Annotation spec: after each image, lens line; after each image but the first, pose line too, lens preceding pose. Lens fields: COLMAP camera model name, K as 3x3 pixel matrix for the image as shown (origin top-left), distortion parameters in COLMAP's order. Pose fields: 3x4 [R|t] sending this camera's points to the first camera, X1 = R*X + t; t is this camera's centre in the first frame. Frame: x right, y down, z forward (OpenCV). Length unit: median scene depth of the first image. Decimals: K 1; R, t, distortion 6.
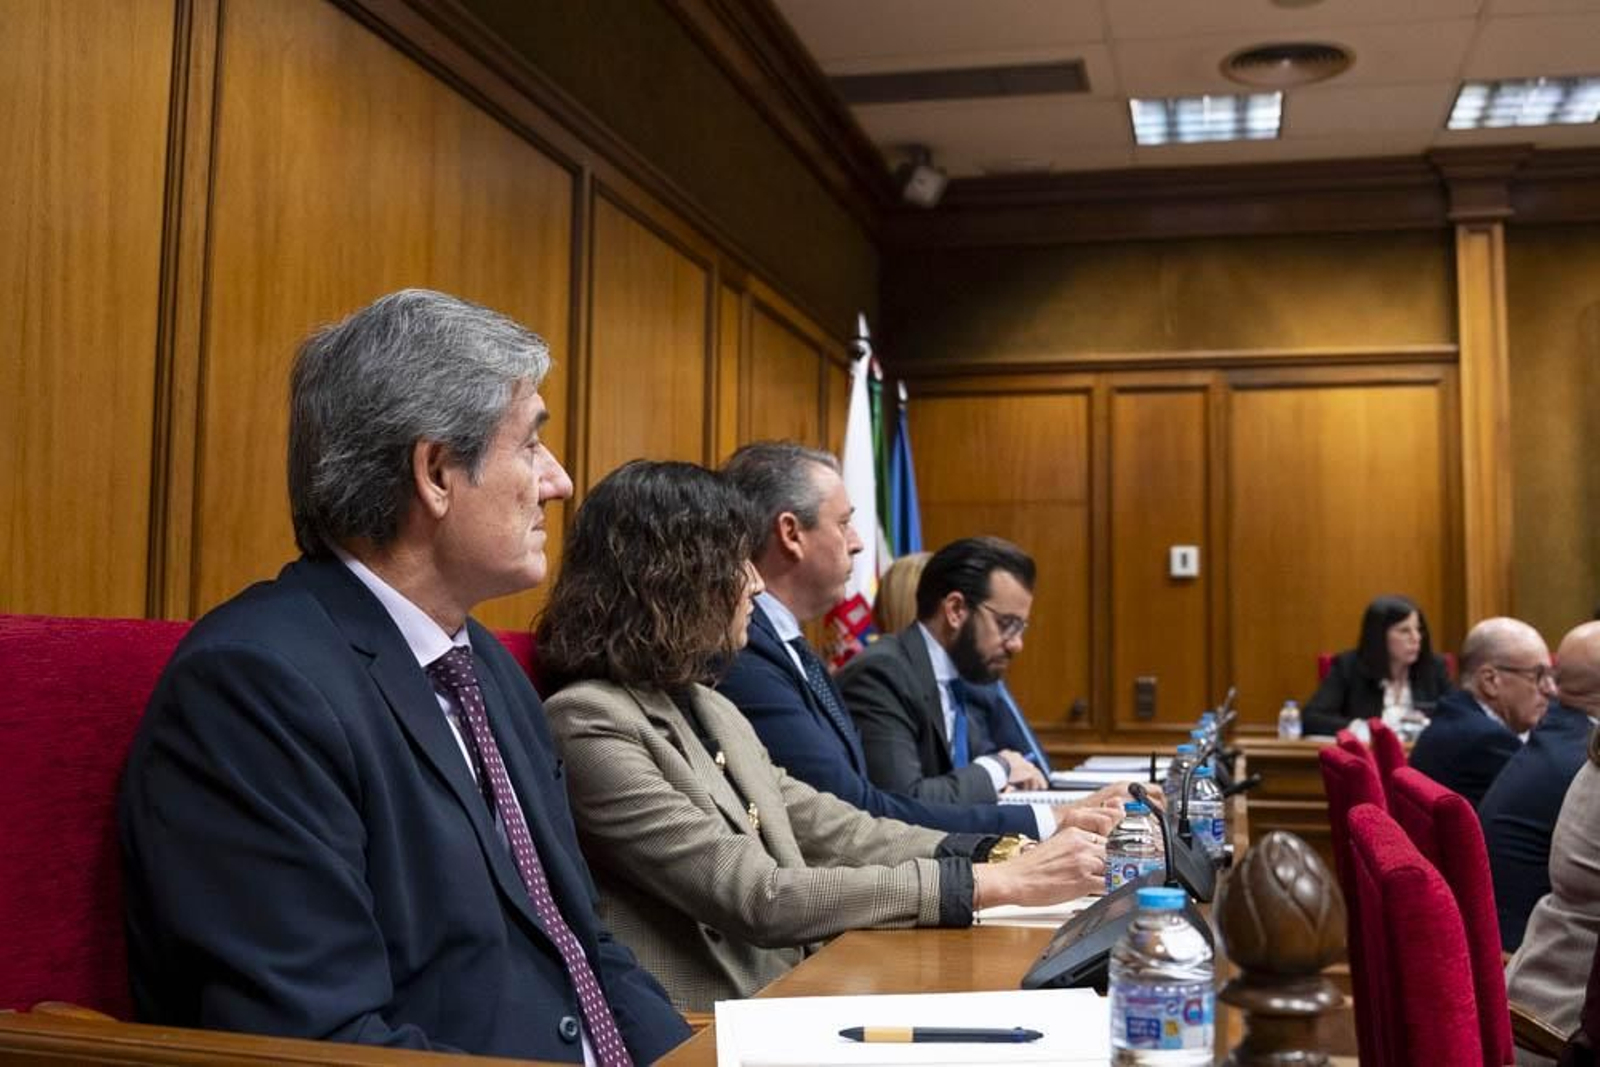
lens RADIAL K [[1667.5, 0, 836.0], [0, 1667.5, 532.8], [0, 0, 1]] dist [-0.117062, 0.021802]
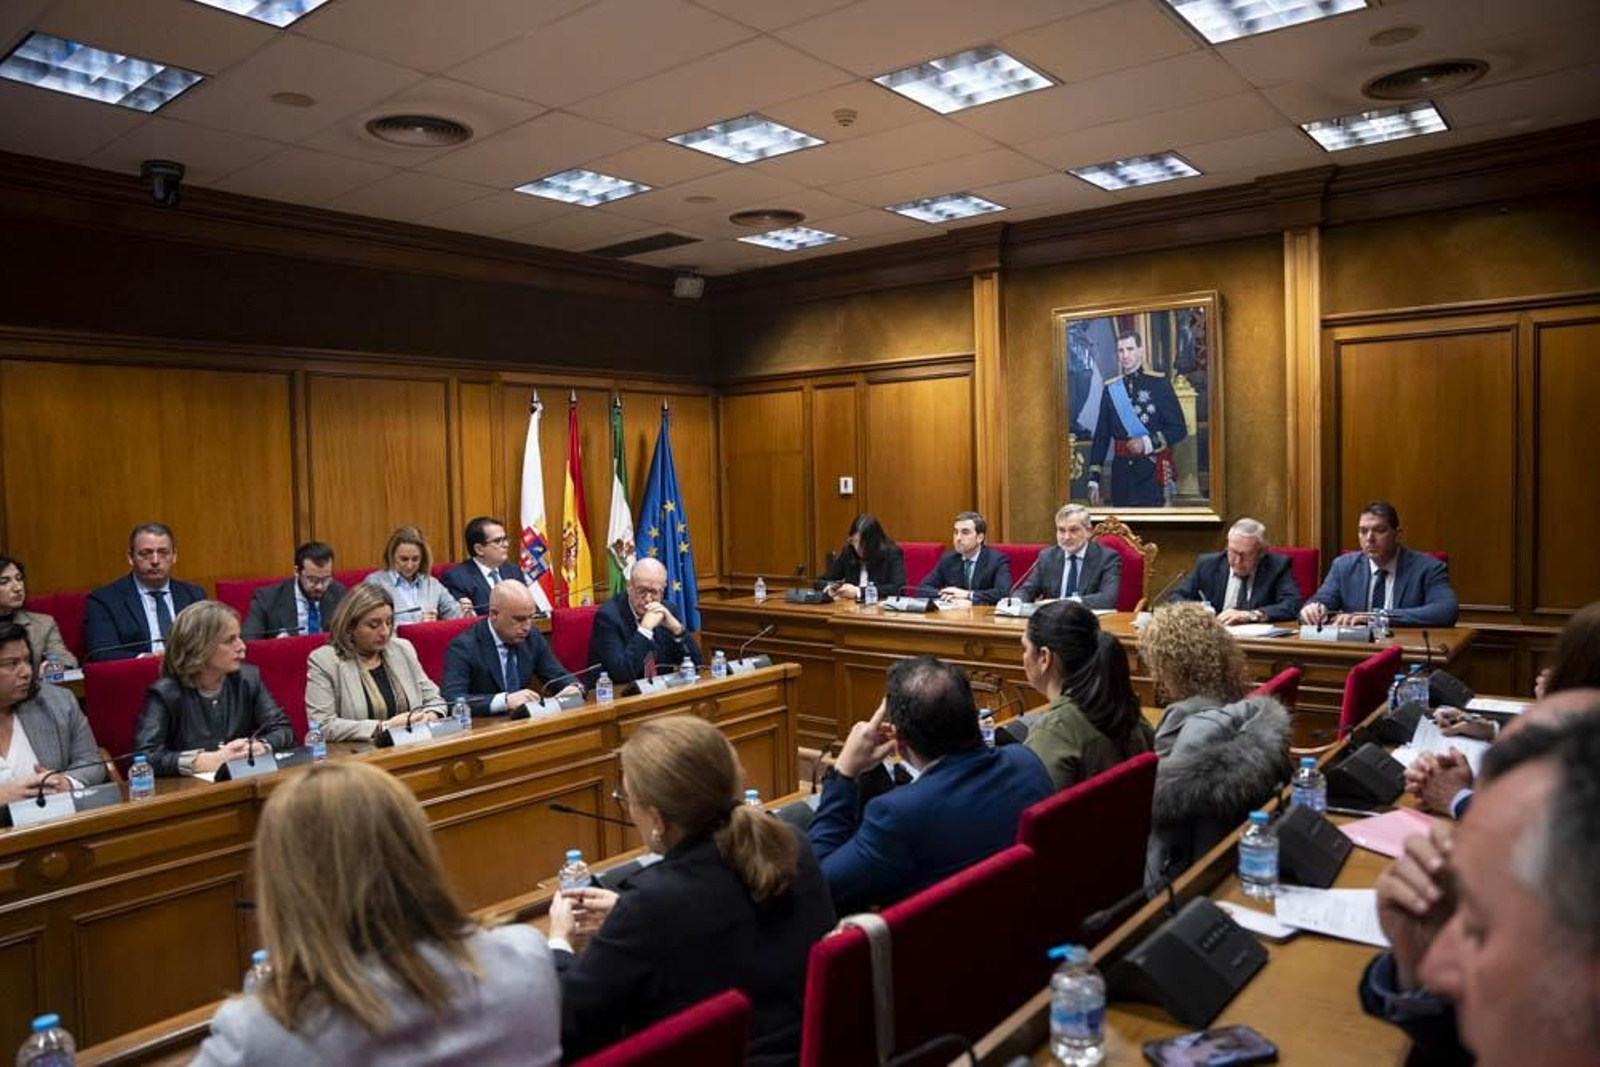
lens RADIAL K [[1106.8, 0, 793.9], [0, 1106.8, 536.0], [0, 0, 1]] dist [-0.151671, 0.128059]
pose [[0.902350, -0.008351, -0.430923, 0.682931], [0.061853, 0.991972, 0.110295, -0.063332], [0.426542, -0.126179, 0.895623, -0.069503]]
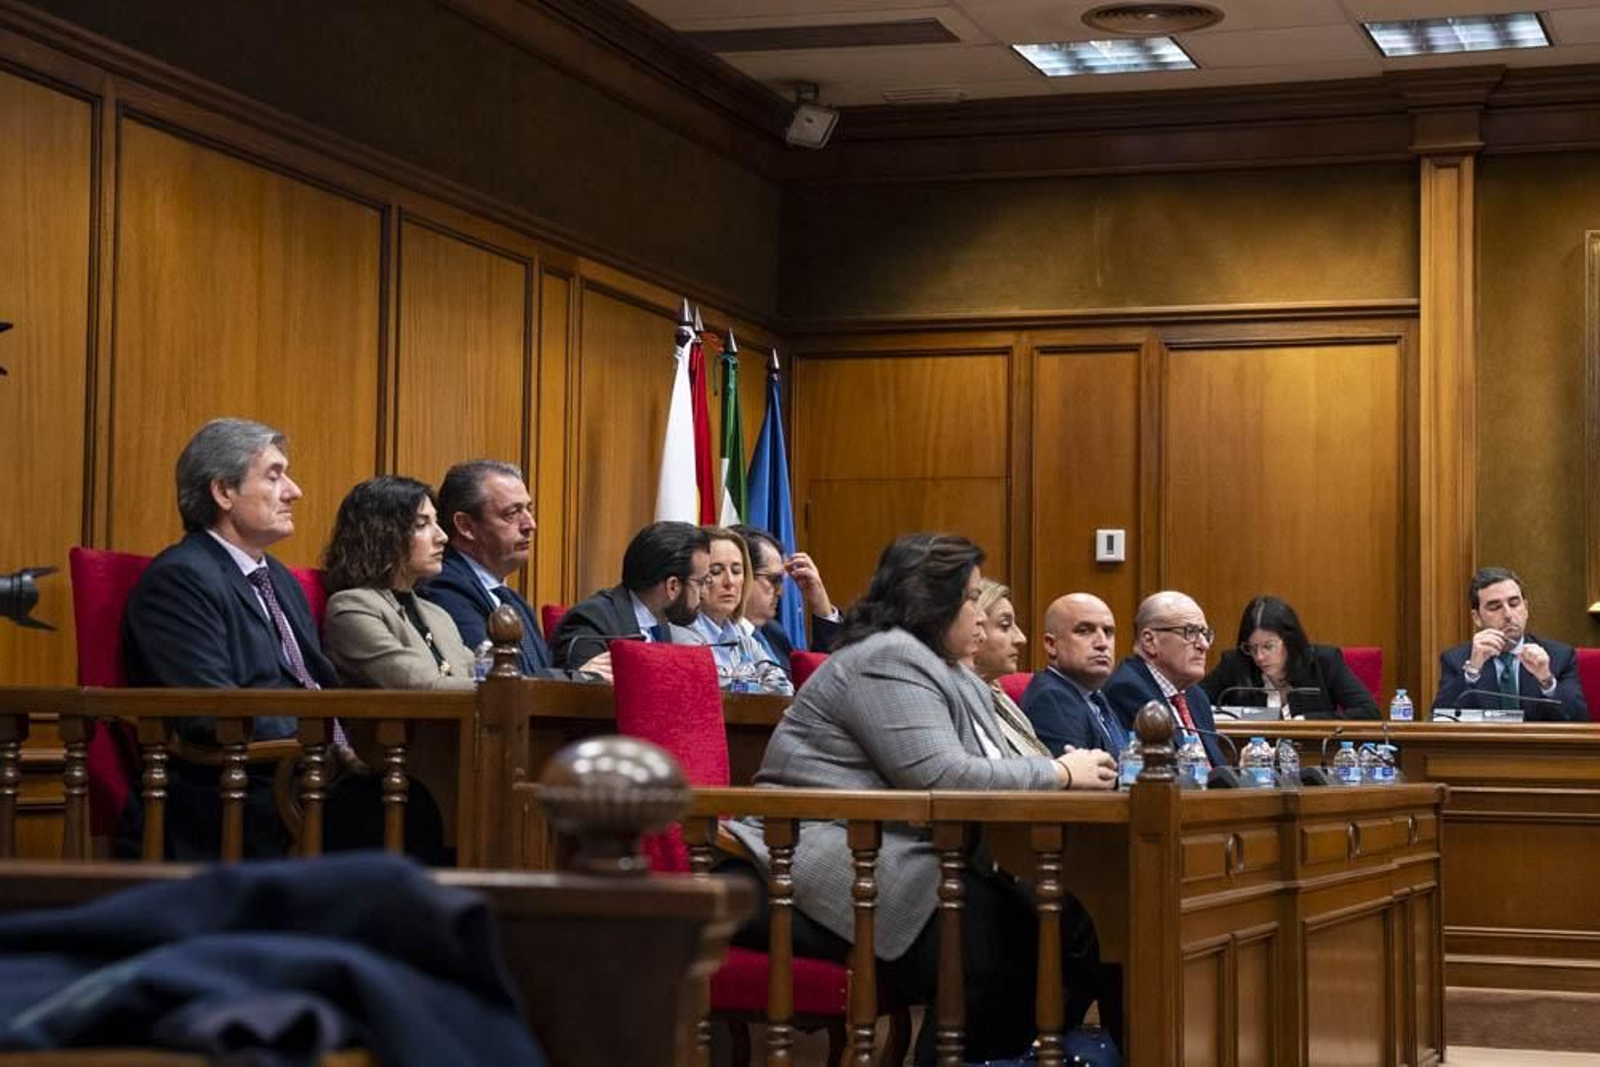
lens RADIAL K [[3190.7, 0, 800.0], [0, 3190.7, 533.5], [0, 0, 1]] dist [0.174249, 0.103471]
pose [[0.996732, 0.000022, -0.080779, 0.189265], [0.000556, 0.999974, 0.007125, -0.000969], [0.080777, -0.007146, 0.996707, -0.736332]]
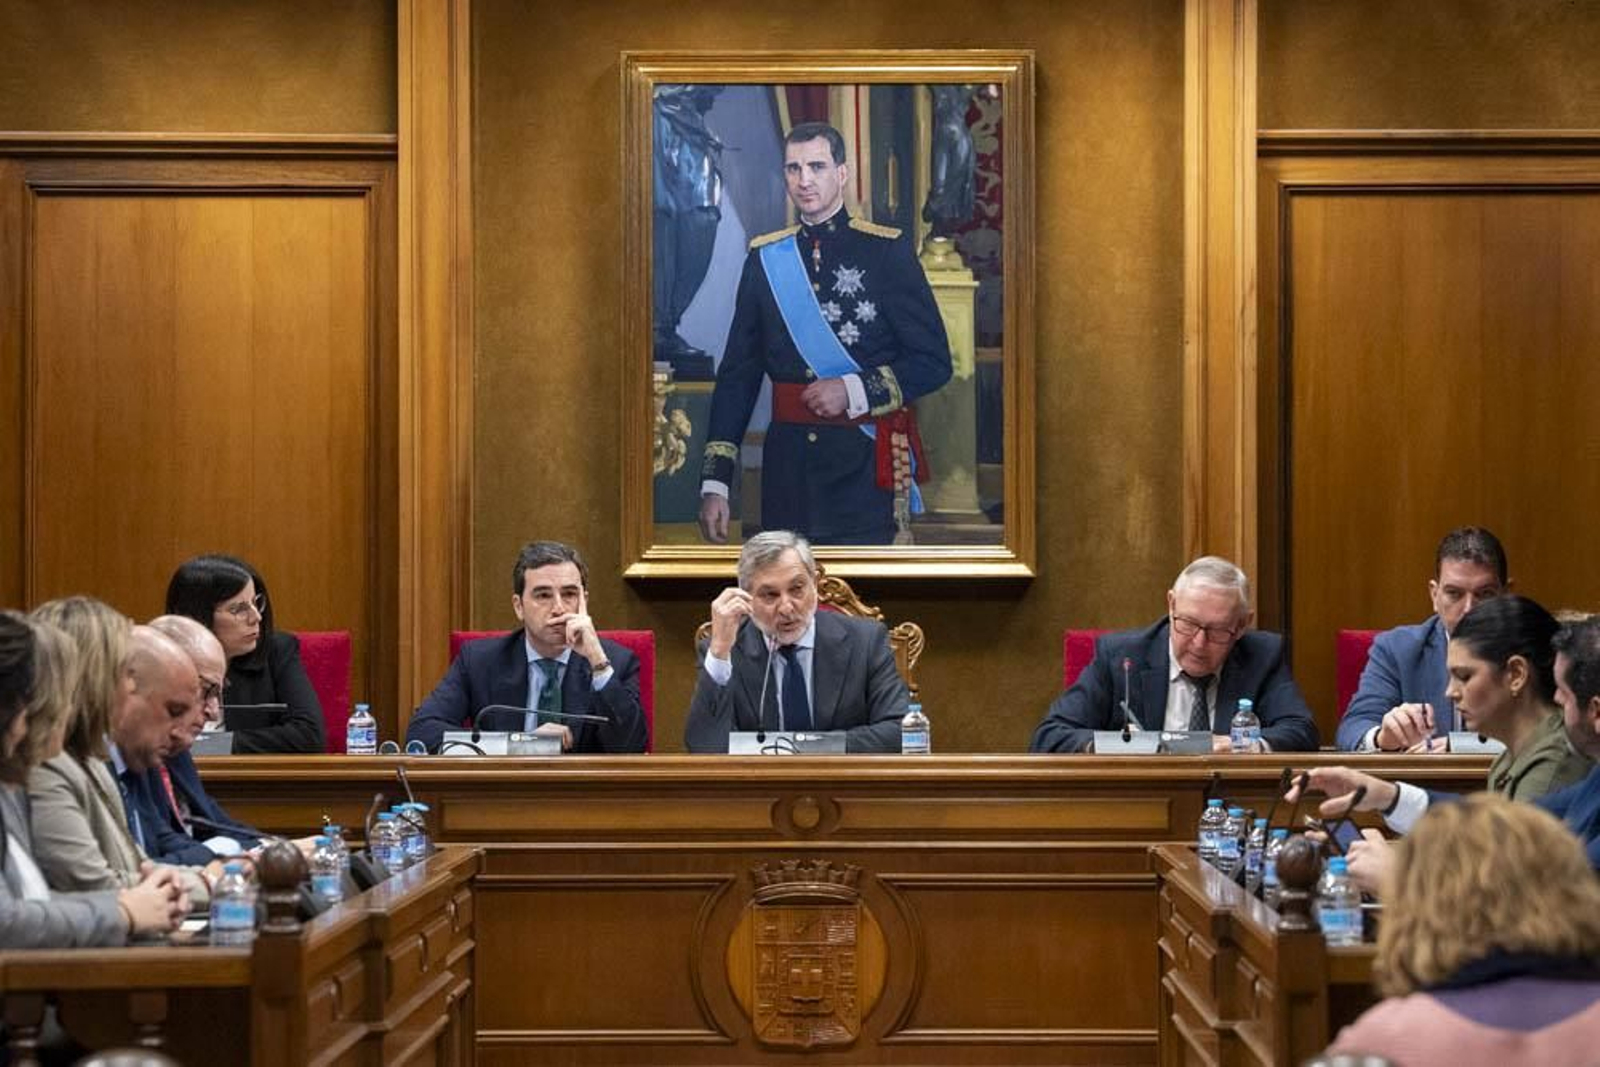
lens RADIAL K [[5595.6, 0, 803.1], [0, 5595.6, 466.2], [0, 0, 1]] dist [0.299231, 3.624174]
pose [[0.974422, -0.001167, 0.224723, 0.052549], [-0.009537, 0.998871, 0.046543, -0.088961], [-0.224523, -0.047496, 0.973311, -1.107522]]
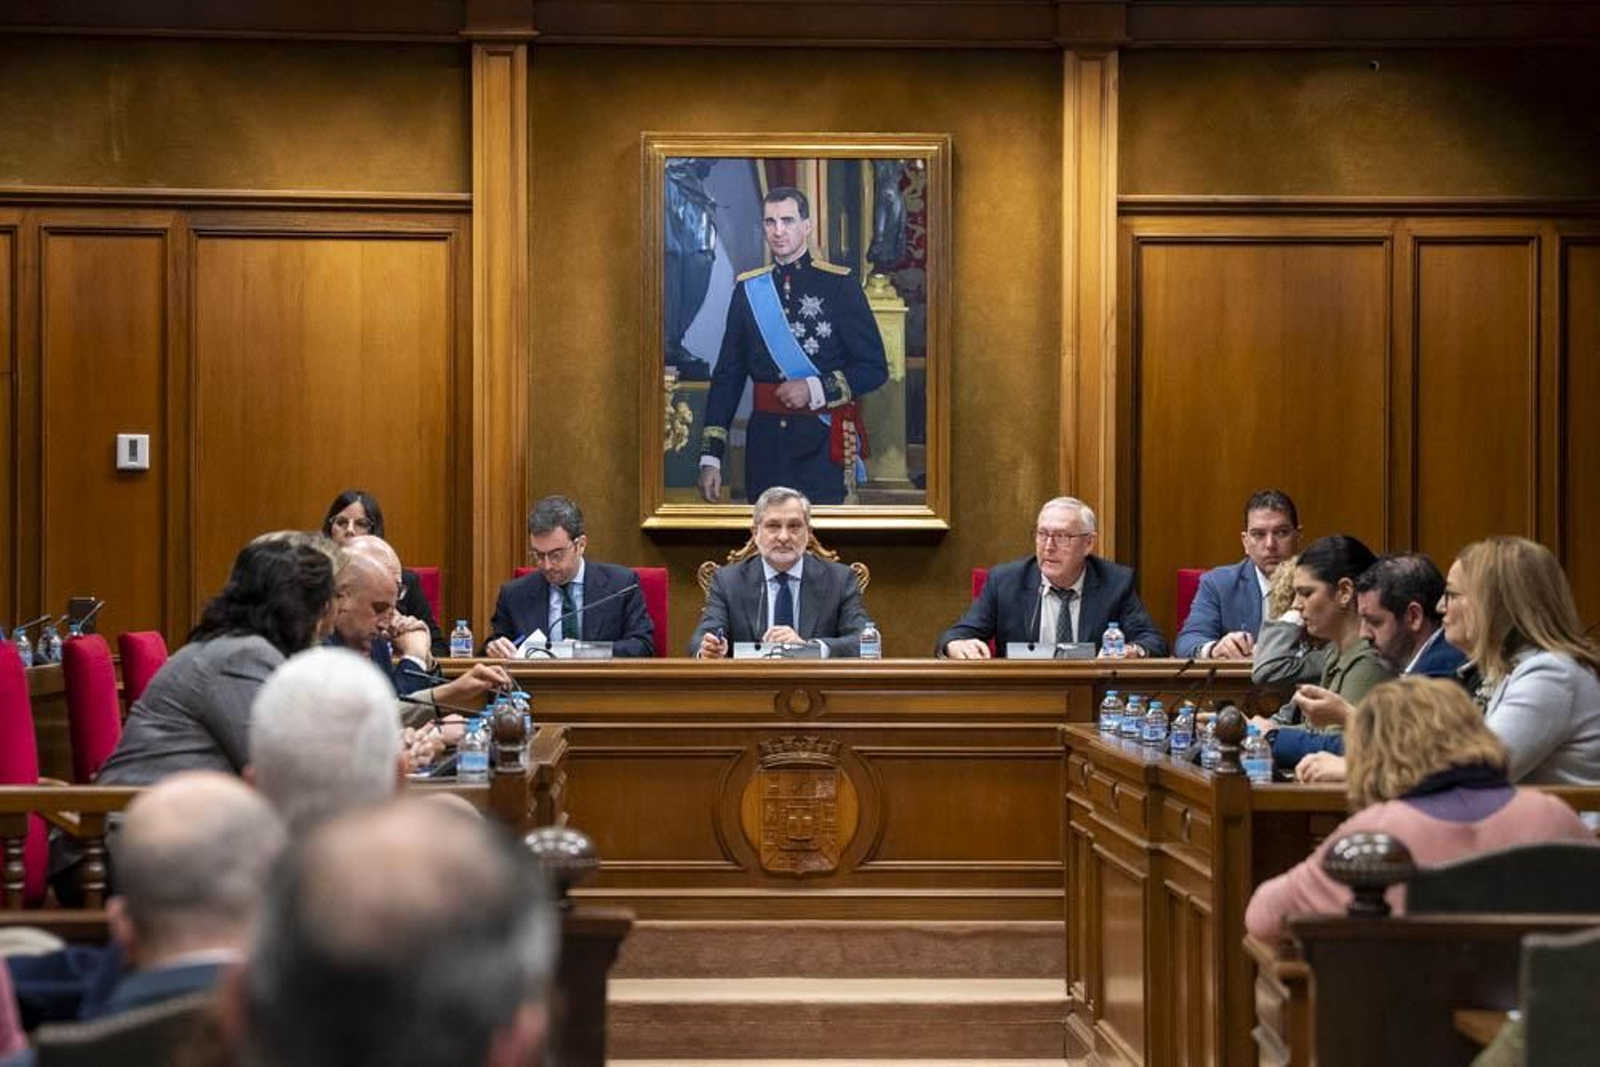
lens RADIAL K [[4516.8, 0, 800.0], [0, 4516.8, 533.5], [0, 0, 1]] dist [0.384417, 0.244969]
pose [[0.964604, -0.001150, 0.263702, -0.061748], [-0.016577, 0.997748, 0.064988, -0.094481], [-0.263183, -0.067059, 0.962413, -1.248300]]
